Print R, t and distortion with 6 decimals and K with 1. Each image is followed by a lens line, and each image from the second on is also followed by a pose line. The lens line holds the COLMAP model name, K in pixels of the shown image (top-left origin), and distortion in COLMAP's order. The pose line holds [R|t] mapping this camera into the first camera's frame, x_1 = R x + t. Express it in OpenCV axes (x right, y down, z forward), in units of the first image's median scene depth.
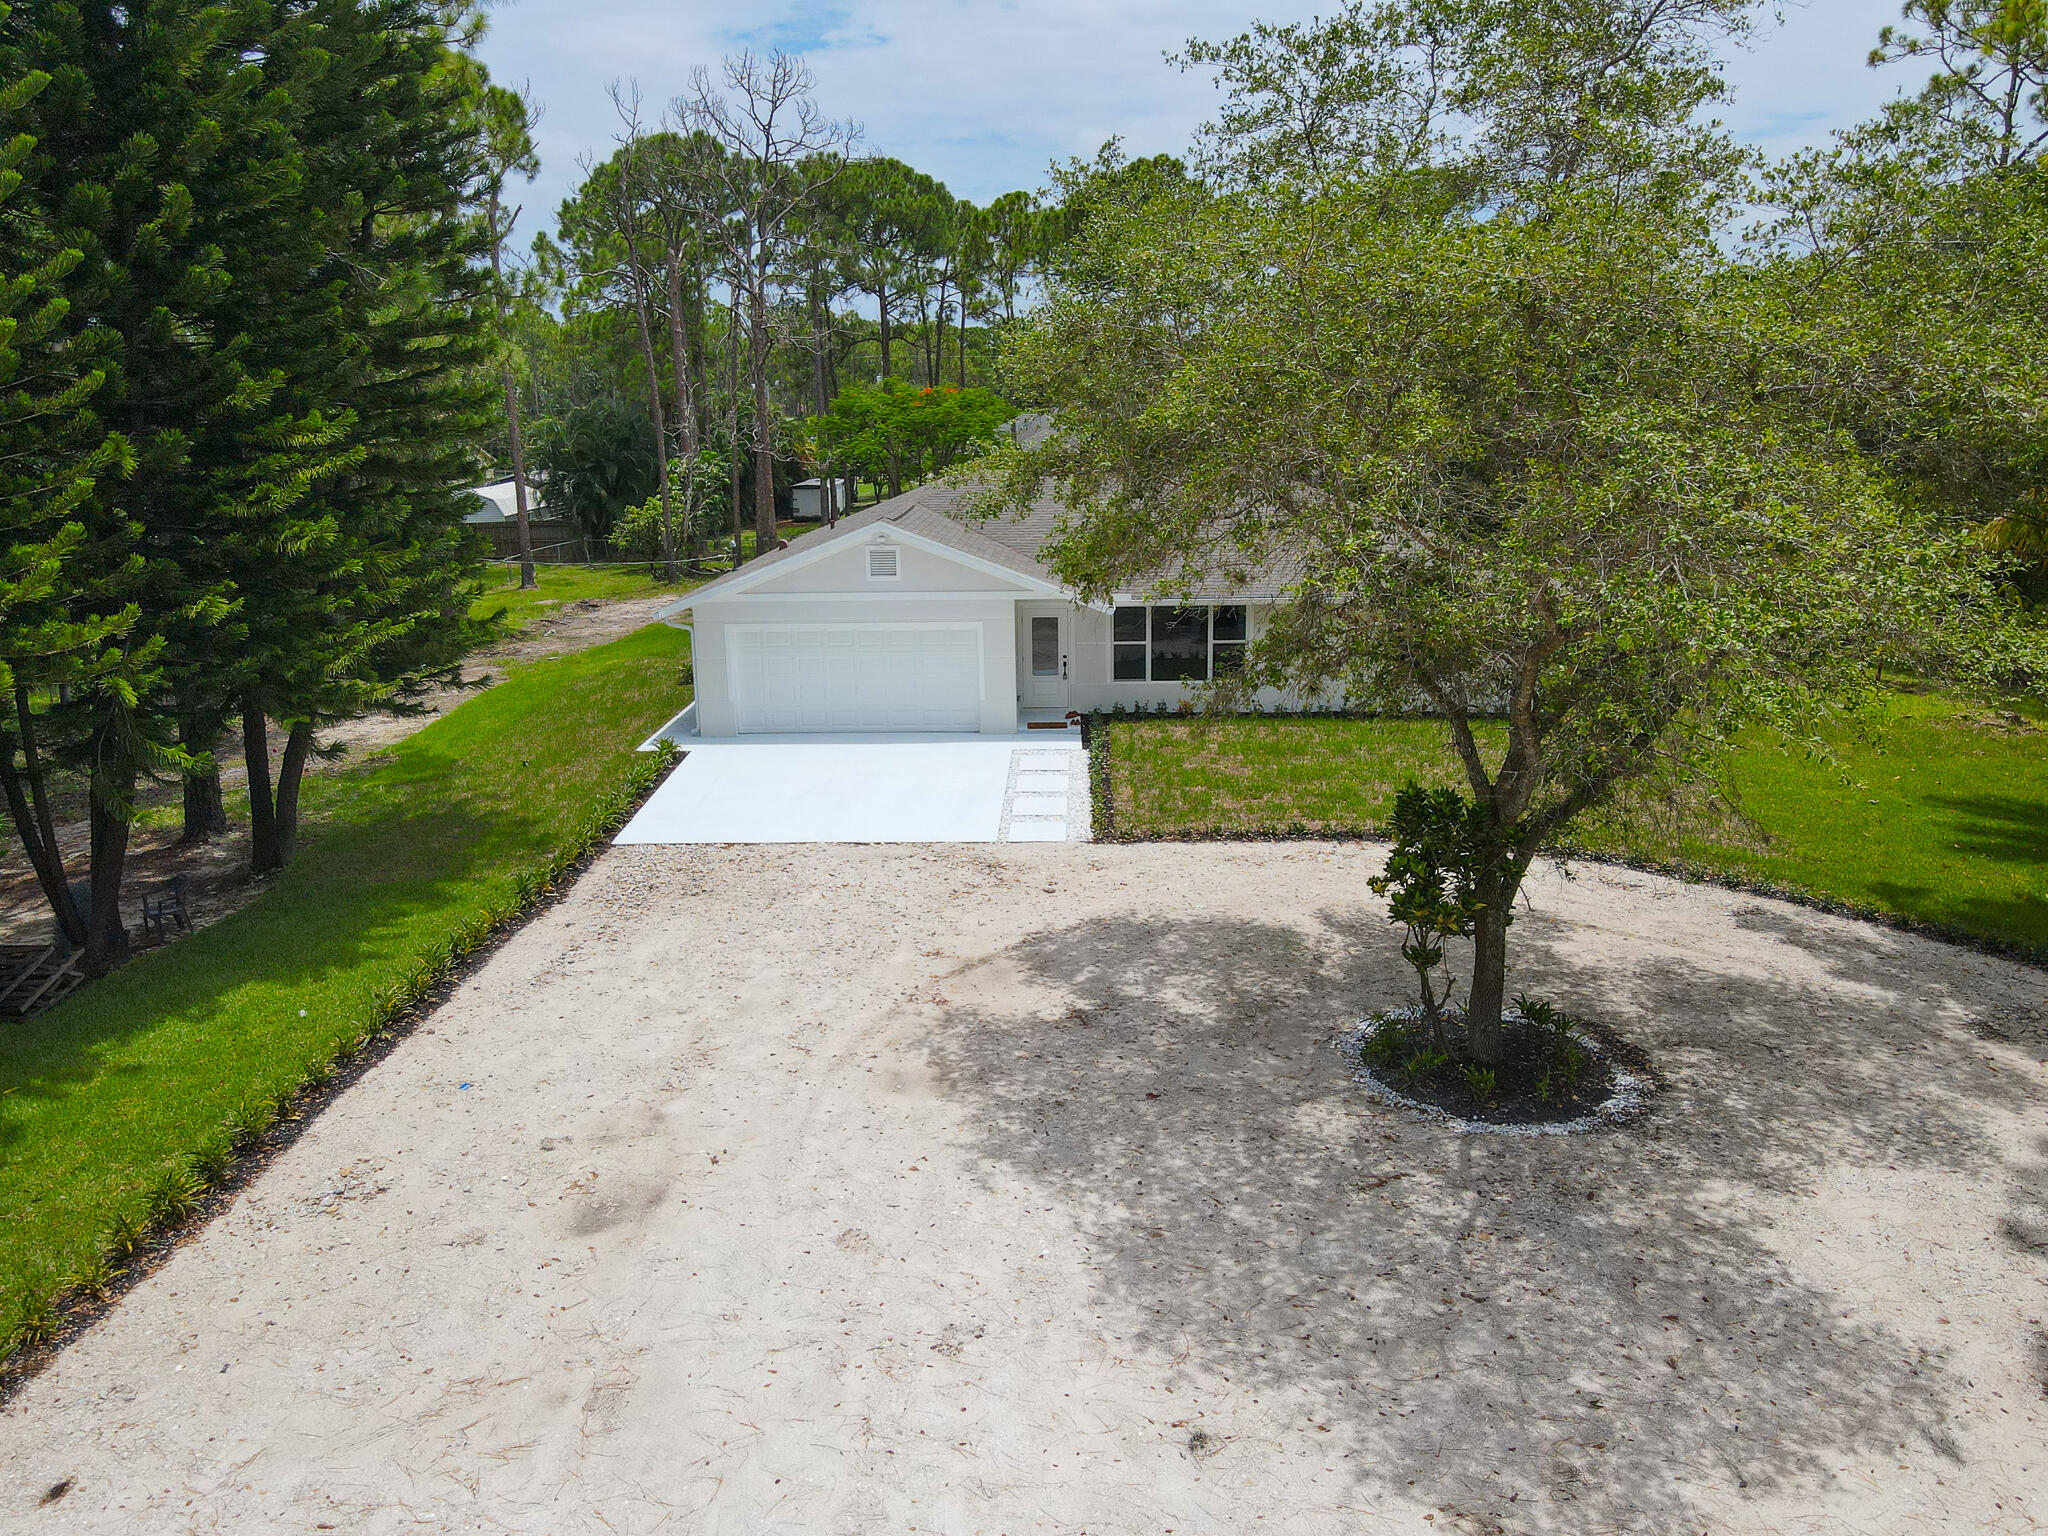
lens RADIAL K [[1426.4, 0, 1017.5], [0, 1426.4, 822.7], [0, 0, 1]] dist [0.001317, 0.012402]
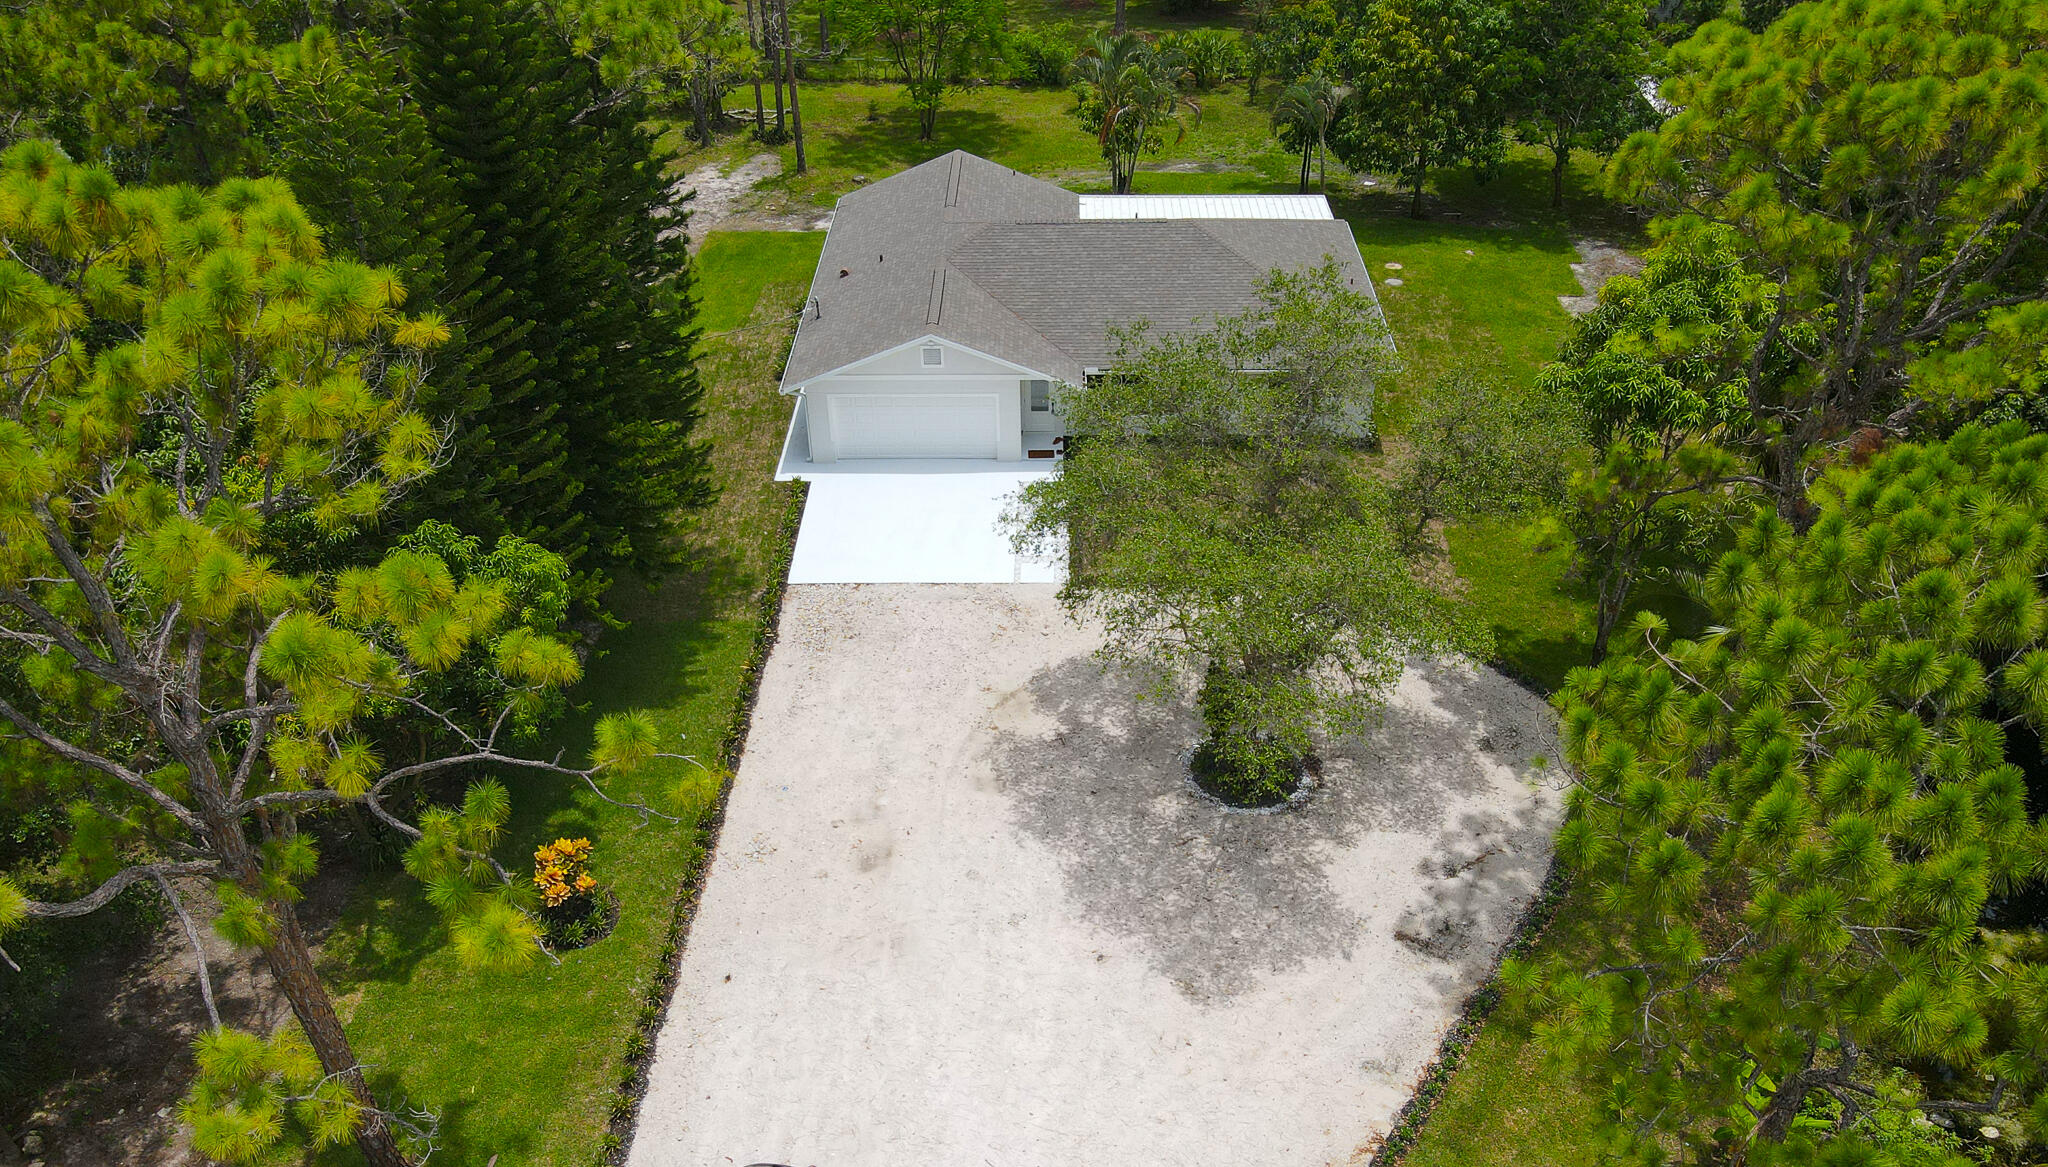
lens RADIAL K [[1870.9, 0, 1011.6], [0, 1870.9, 586.6], [0, 0, 1]] dist [0.002014, -0.000776]
pose [[0.999841, -0.009165, 0.015265, -0.070935], [0.003146, 0.934801, 0.355157, -1.075851], [-0.017524, -0.355053, 0.934682, -1.522628]]
